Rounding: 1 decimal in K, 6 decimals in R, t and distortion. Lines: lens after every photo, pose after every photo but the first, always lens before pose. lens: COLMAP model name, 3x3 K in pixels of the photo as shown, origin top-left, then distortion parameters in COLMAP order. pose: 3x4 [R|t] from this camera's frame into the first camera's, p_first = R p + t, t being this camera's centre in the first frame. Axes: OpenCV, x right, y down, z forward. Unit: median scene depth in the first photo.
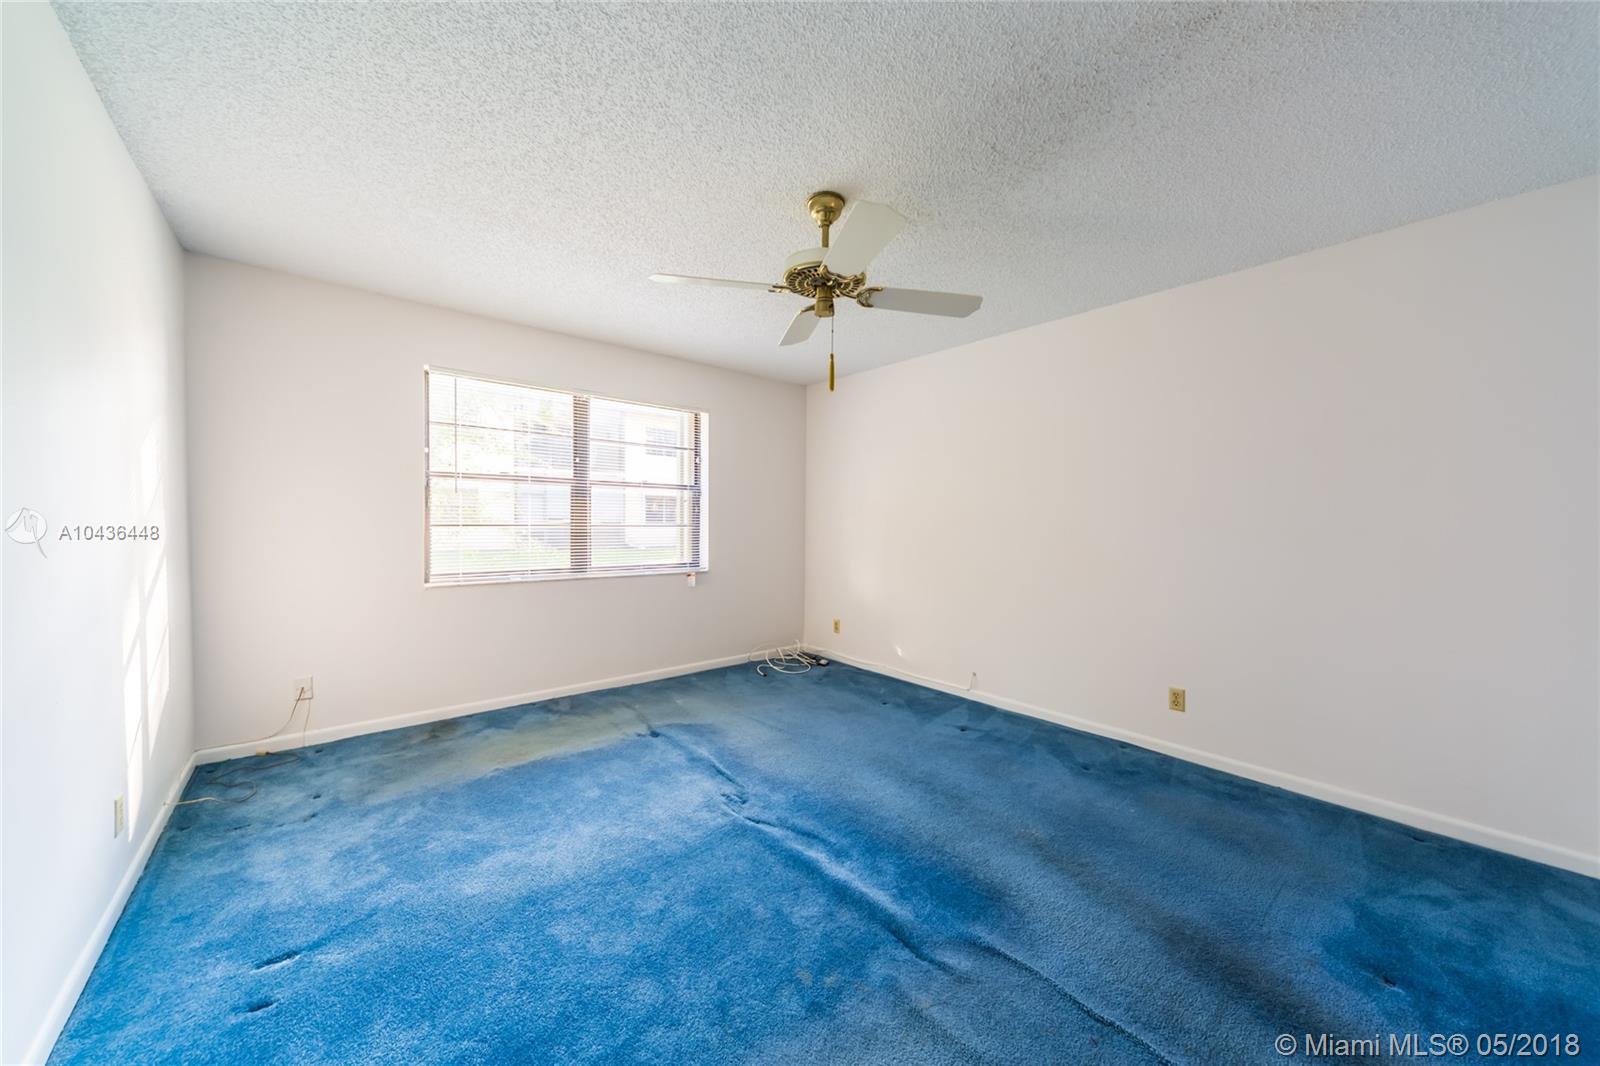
lens RADIAL K [[558.5, 0, 802.4], [0, 558.5, 535.8], [0, 0, 1]] dist [0.006922, -0.000800]
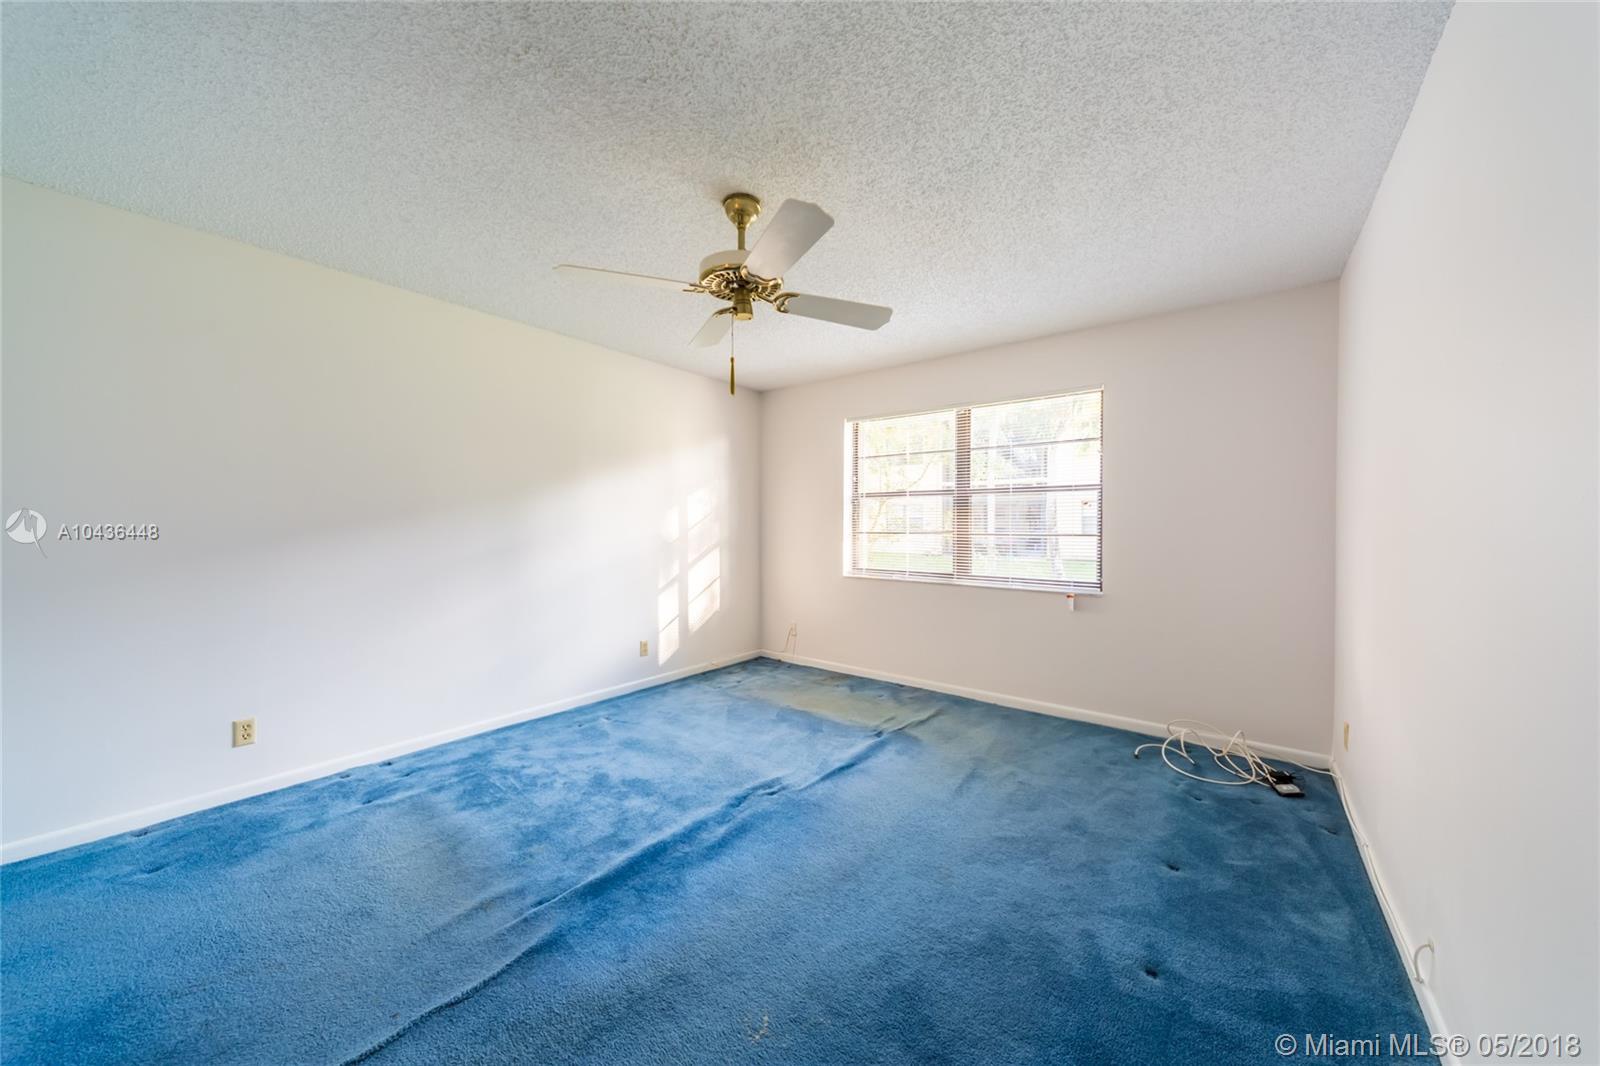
lens RADIAL K [[558.5, 0, 799.9], [0, 558.5, 535.4], [0, 0, 1]] dist [0.006922, -0.000800]
pose [[0.199090, 0.007430, -0.979953, 0.626351], [-0.027495, 0.999620, 0.001993, -0.010225], [0.979595, 0.026547, 0.199219, 0.556072]]
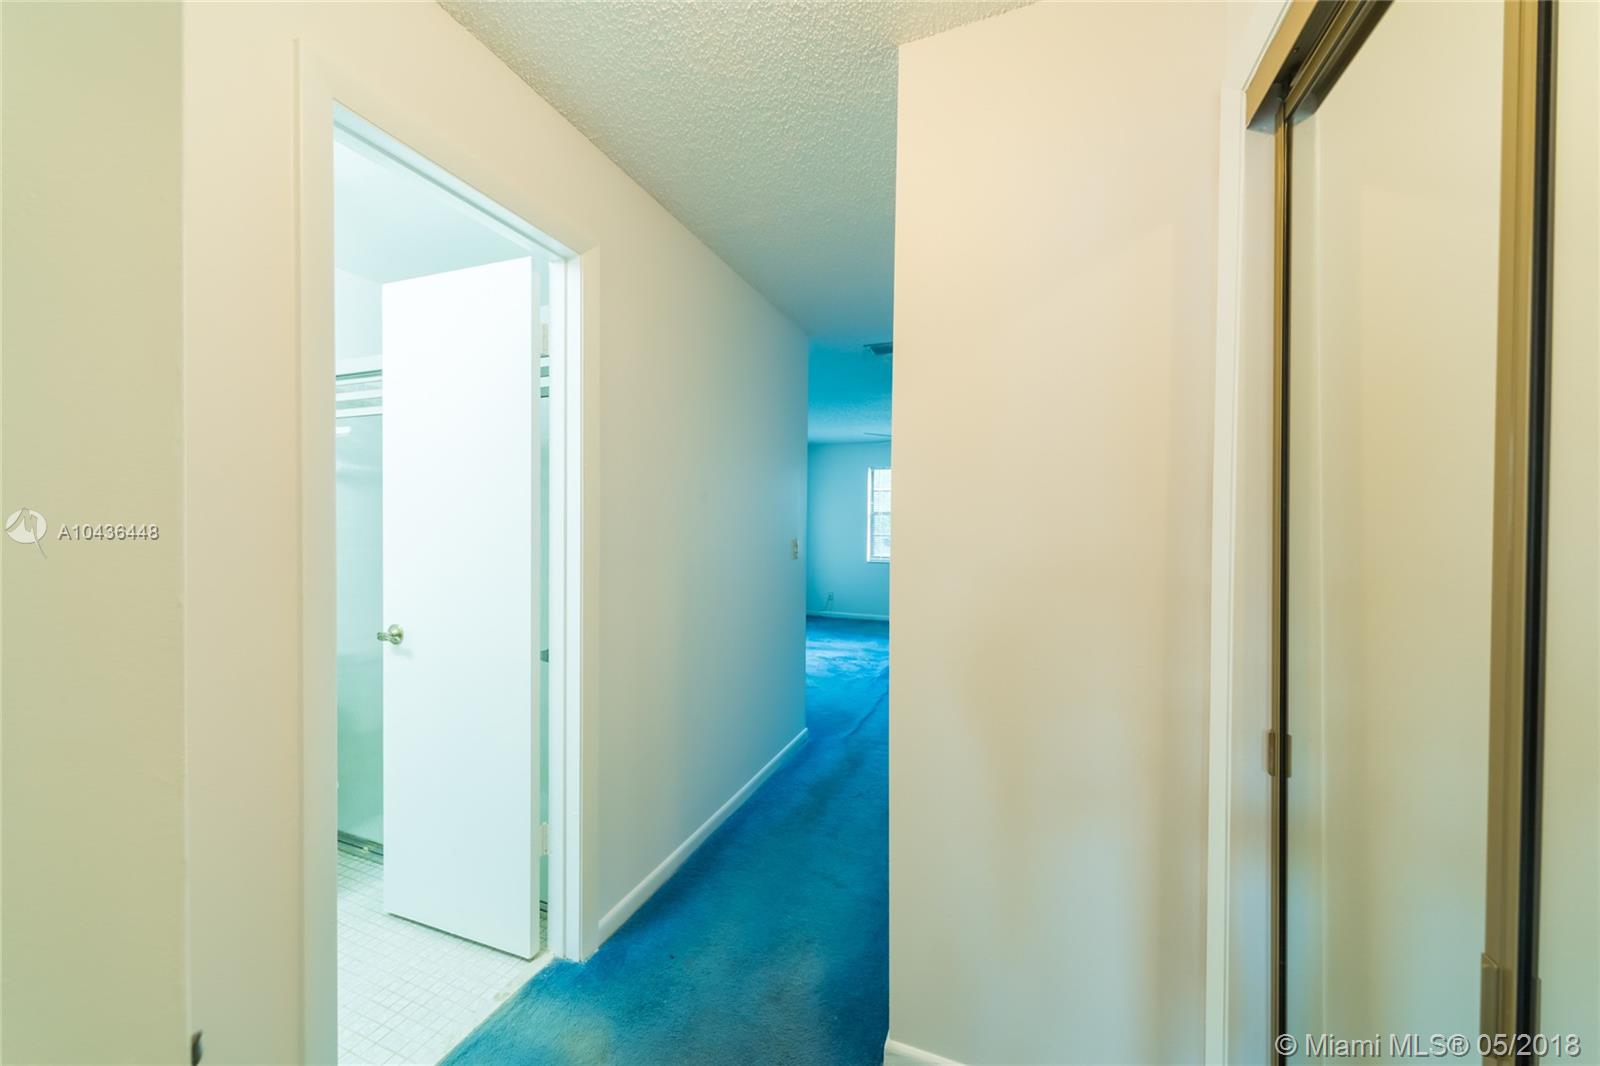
lens RADIAL K [[558.5, 0, 807.6], [0, 558.5, 533.1], [0, 0, 1]] dist [0.006922, -0.000800]
pose [[0.480141, 0.005900, -0.877172, 1.165008], [-0.027345, 0.999592, -0.008244, -0.002196], [0.876765, 0.027944, 0.480106, -0.328716]]
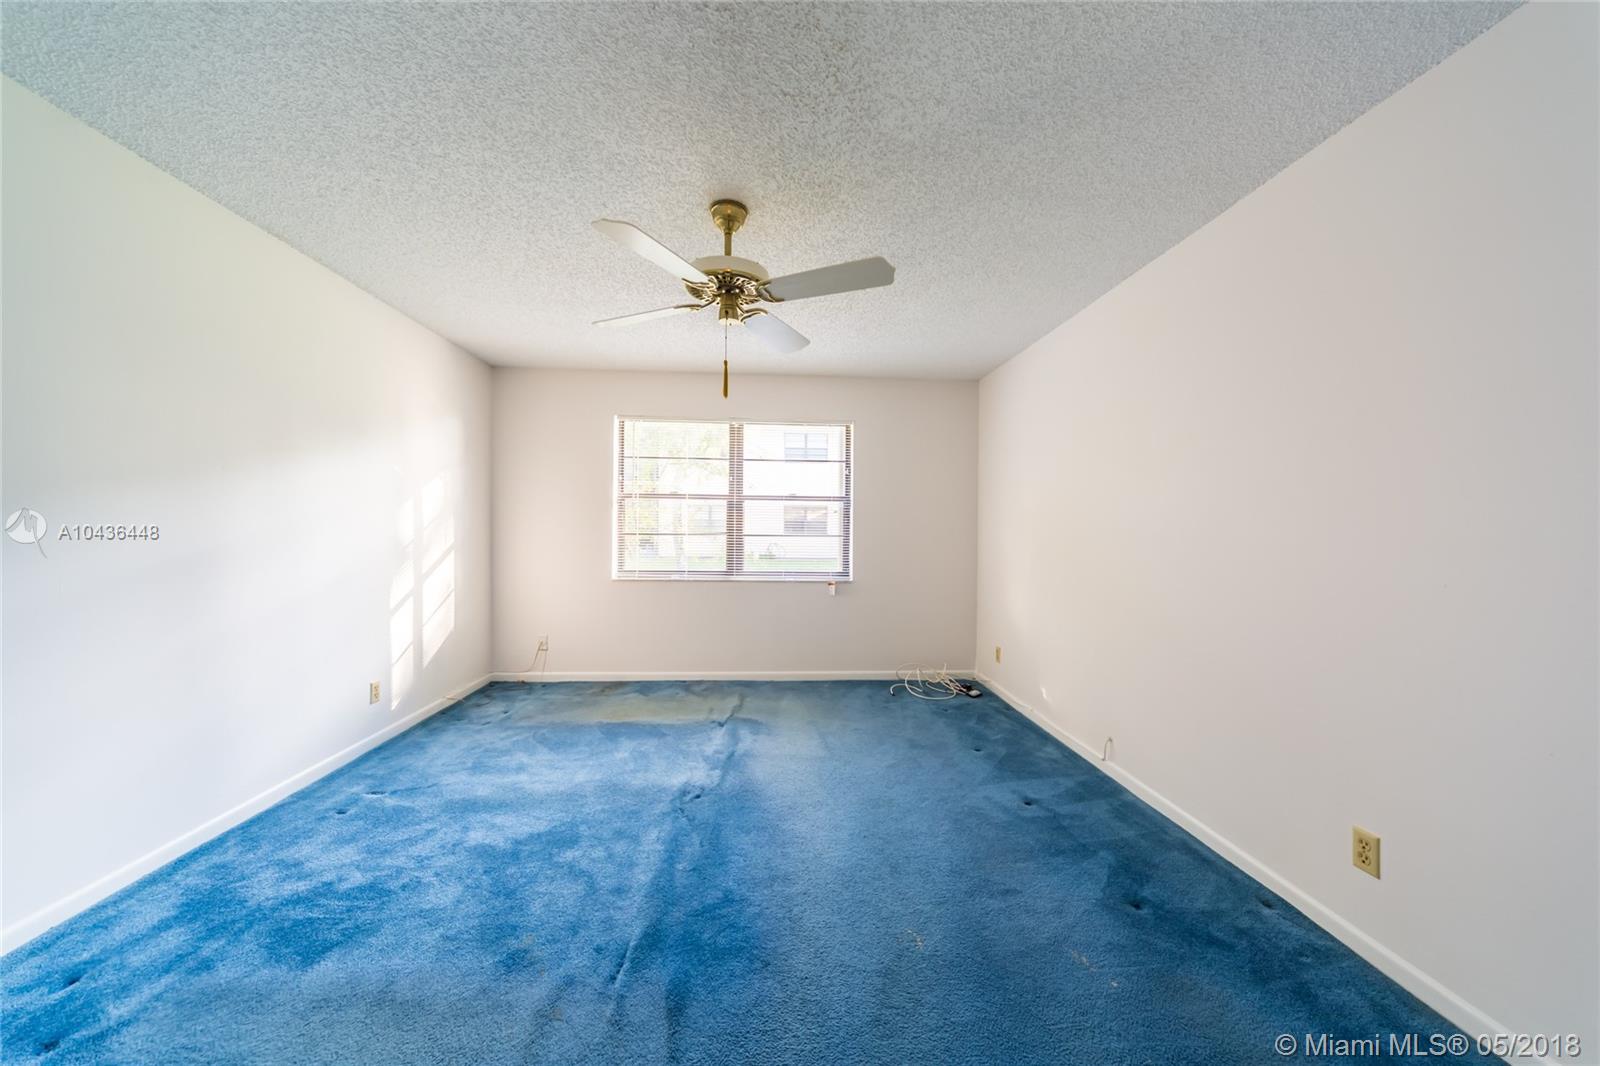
lens RADIAL K [[558.5, 0, 801.4], [0, 558.5, 534.8], [0, 0, 1]] dist [0.006922, -0.000800]
pose [[0.800172, 0.003656, -0.599759, 0.453719], [-0.018805, 0.999643, -0.018994, 0.000660], [0.599475, 0.026477, 0.799955, 0.175925]]
